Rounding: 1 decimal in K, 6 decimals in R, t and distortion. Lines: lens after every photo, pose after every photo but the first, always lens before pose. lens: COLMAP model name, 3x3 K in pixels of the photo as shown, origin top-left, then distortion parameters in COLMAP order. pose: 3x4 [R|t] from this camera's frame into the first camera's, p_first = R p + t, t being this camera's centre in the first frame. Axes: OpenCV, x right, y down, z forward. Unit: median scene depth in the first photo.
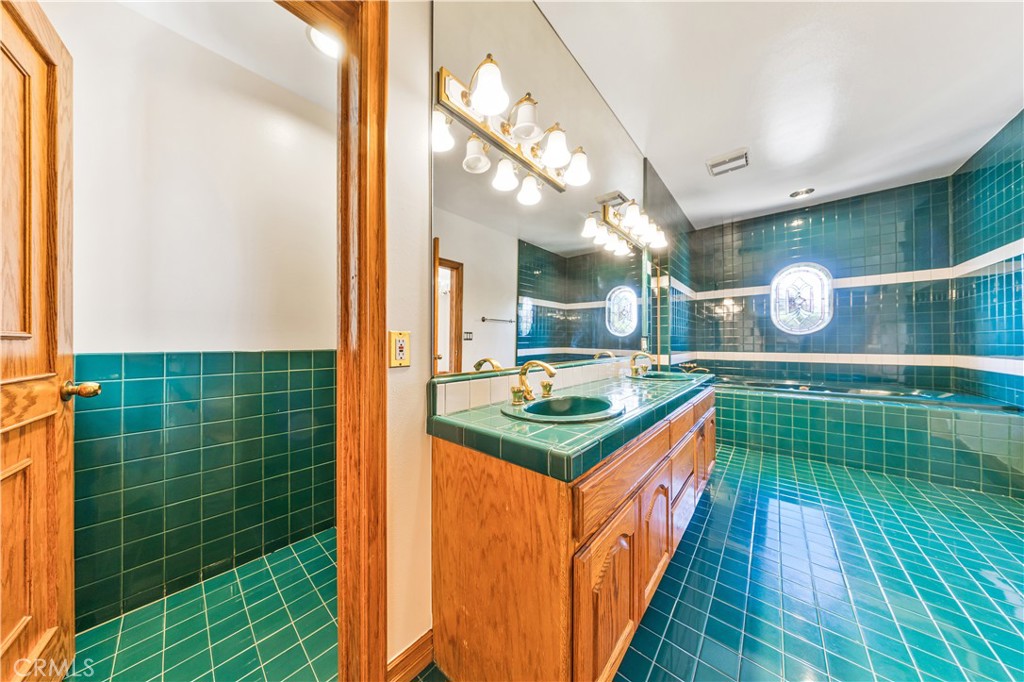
lens RADIAL K [[299.1, 0, 508.0], [0, 299.1, 341.3], [0, 0, 1]] dist [-0.002690, -0.000078]
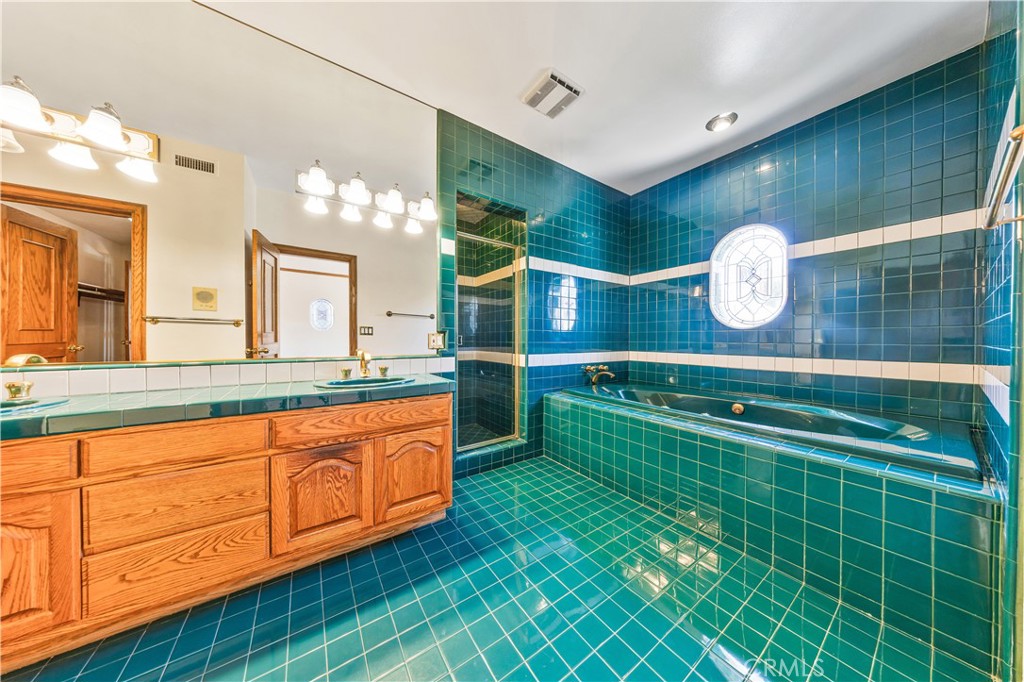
lens RADIAL K [[299.1, 0, 512.0], [0, 299.1, 341.3], [0, 0, 1]] dist [-0.002690, -0.000078]
pose [[0.971055, 0.008536, -0.238705, 0.586889], [-0.003888, 0.999794, 0.019935, -0.004994], [0.238826, -0.018430, 0.970887, 0.179788]]
